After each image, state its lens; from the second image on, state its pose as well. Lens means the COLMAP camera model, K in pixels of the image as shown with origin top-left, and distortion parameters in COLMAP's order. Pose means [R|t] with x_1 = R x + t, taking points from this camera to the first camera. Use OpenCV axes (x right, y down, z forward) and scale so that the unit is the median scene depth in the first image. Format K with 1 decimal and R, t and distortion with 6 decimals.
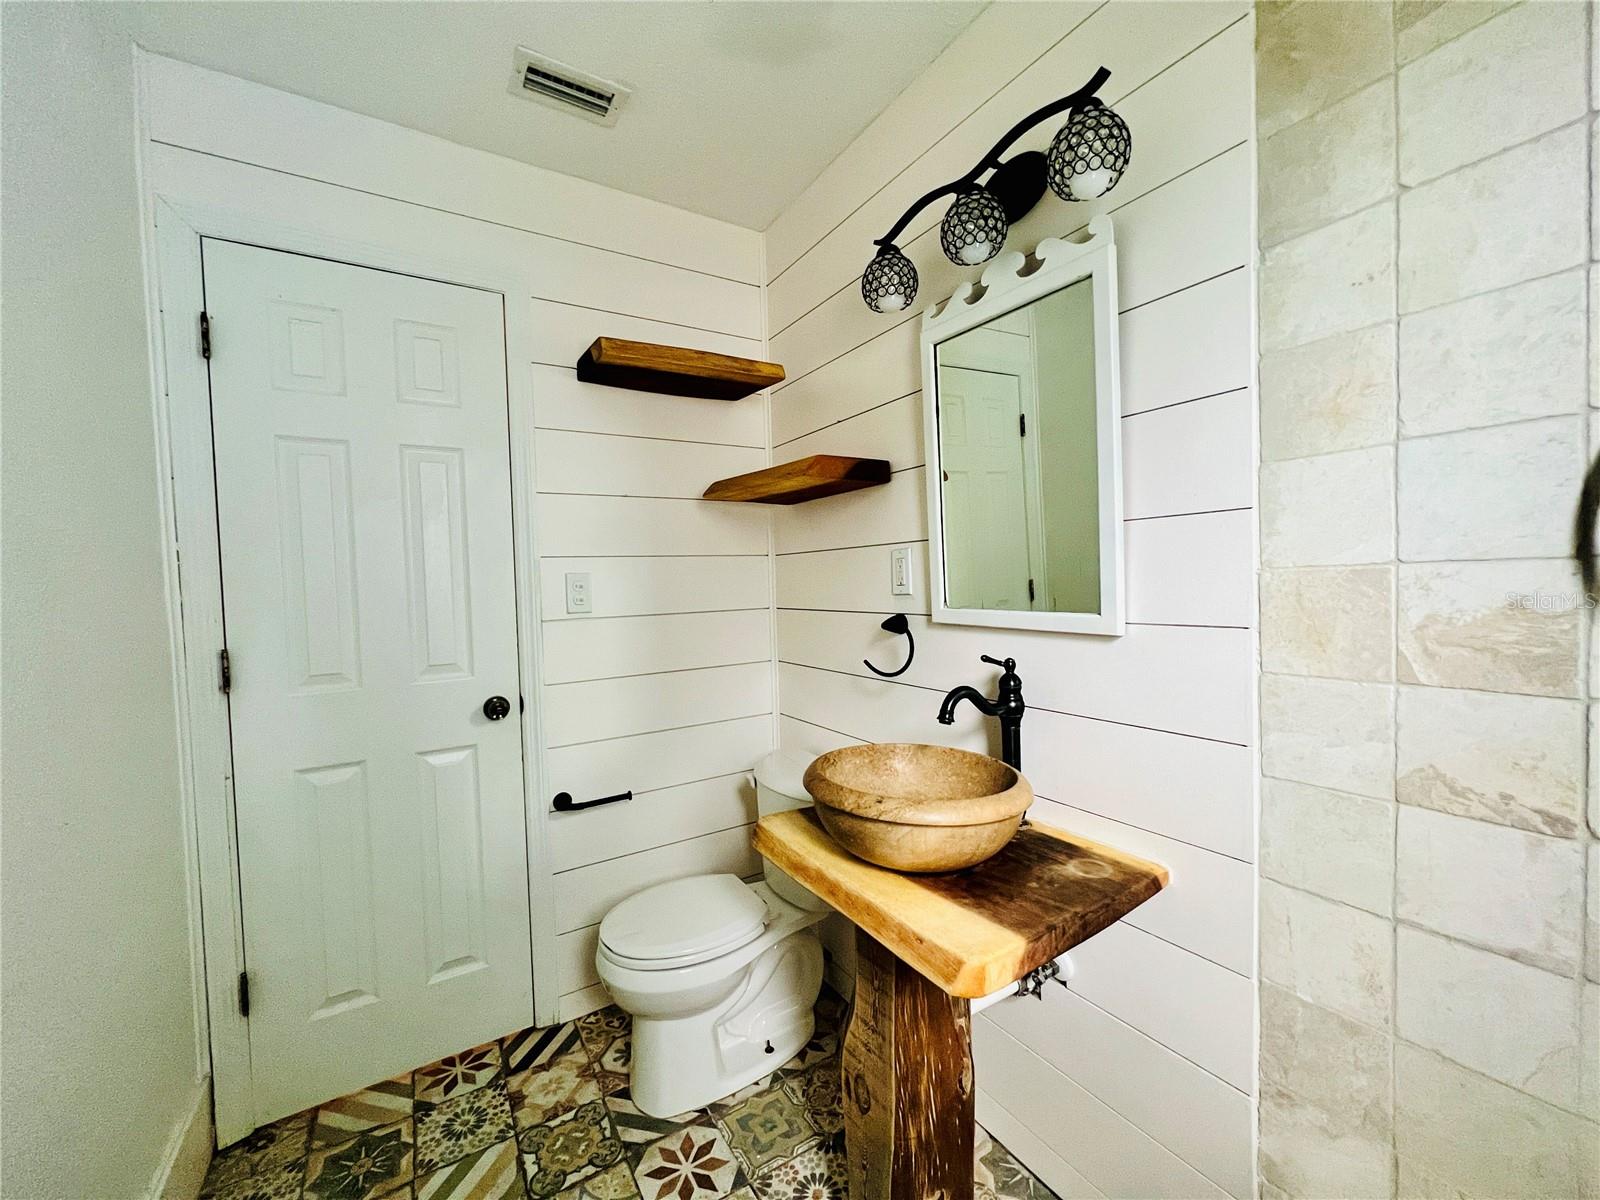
lens RADIAL K [[642.0, 0, 798.2], [0, 642.0, 599.0], [0, 0, 1]] dist [-0.000521, 0.000229]
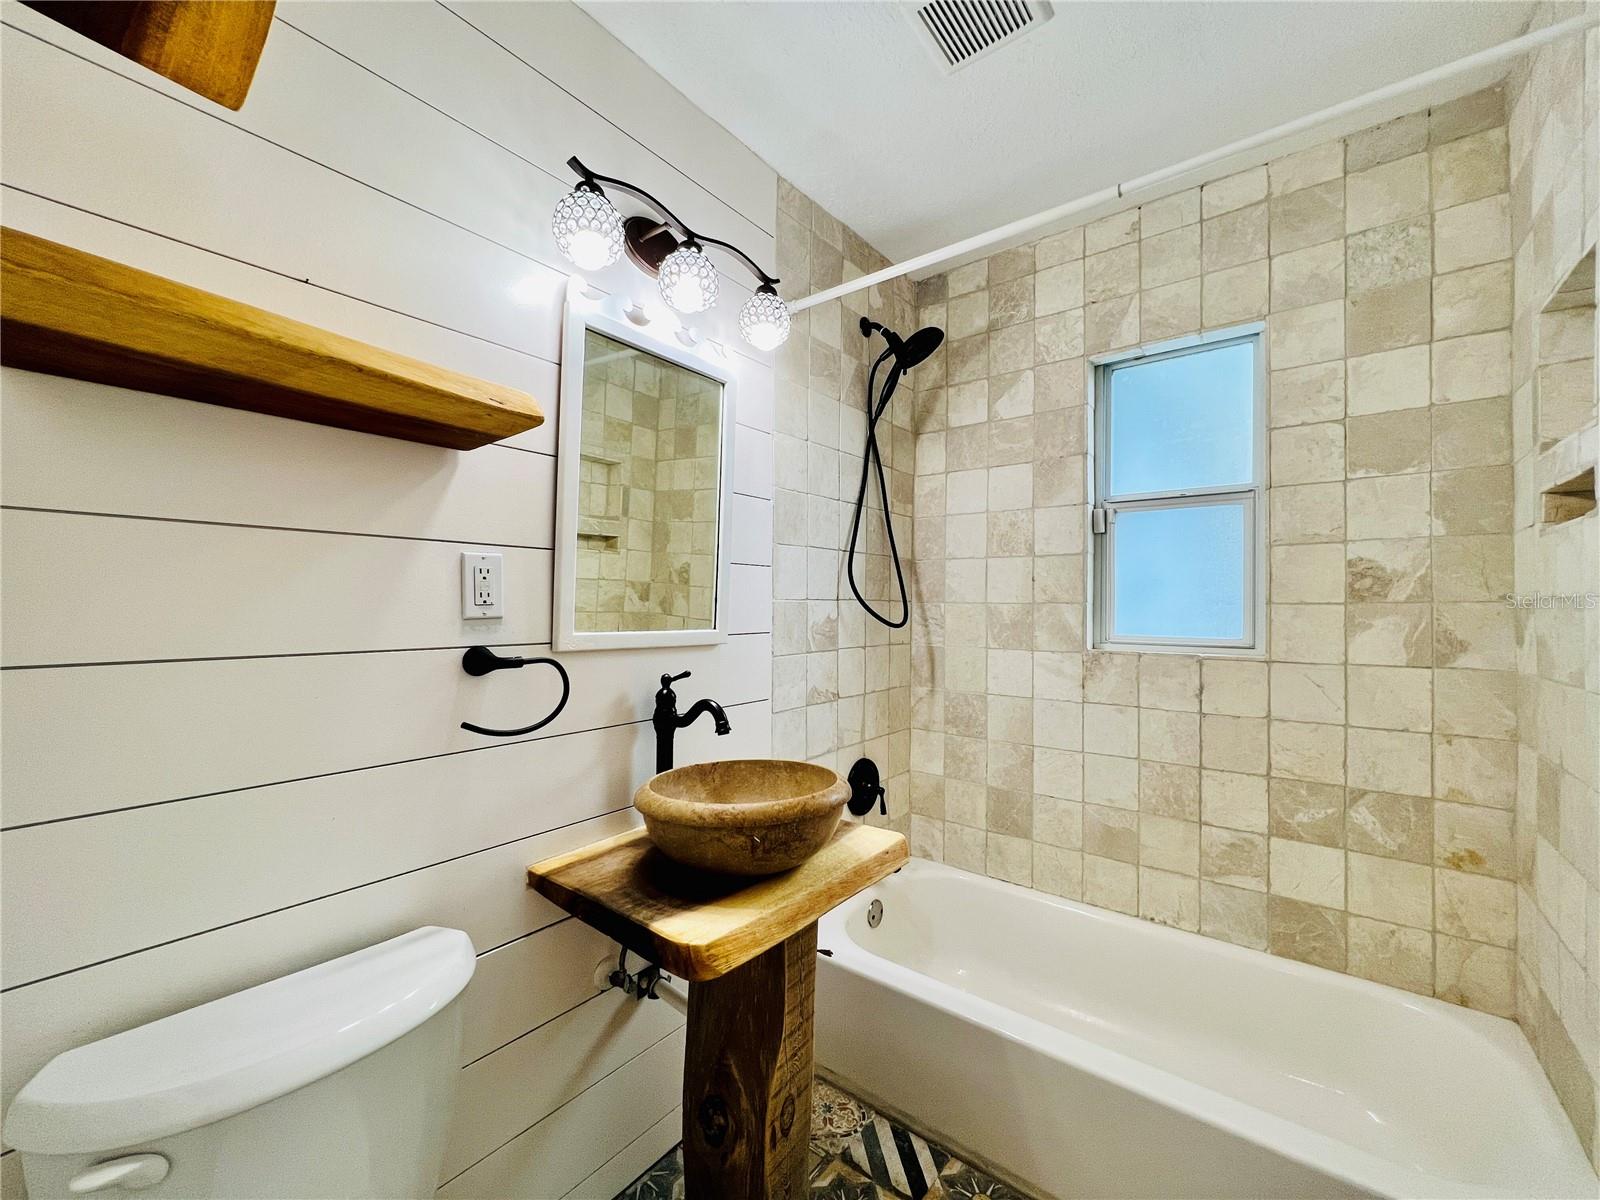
lens RADIAL K [[642.0, 0, 798.2], [0, 642.0, 599.0], [0, 0, 1]] dist [-0.000521, 0.000229]
pose [[-0.341691, 0.036974, 0.939085, -0.841218], [0.030645, 0.999133, -0.028188, 0.002724], [-0.939313, 0.019147, -0.342528, 1.269809]]
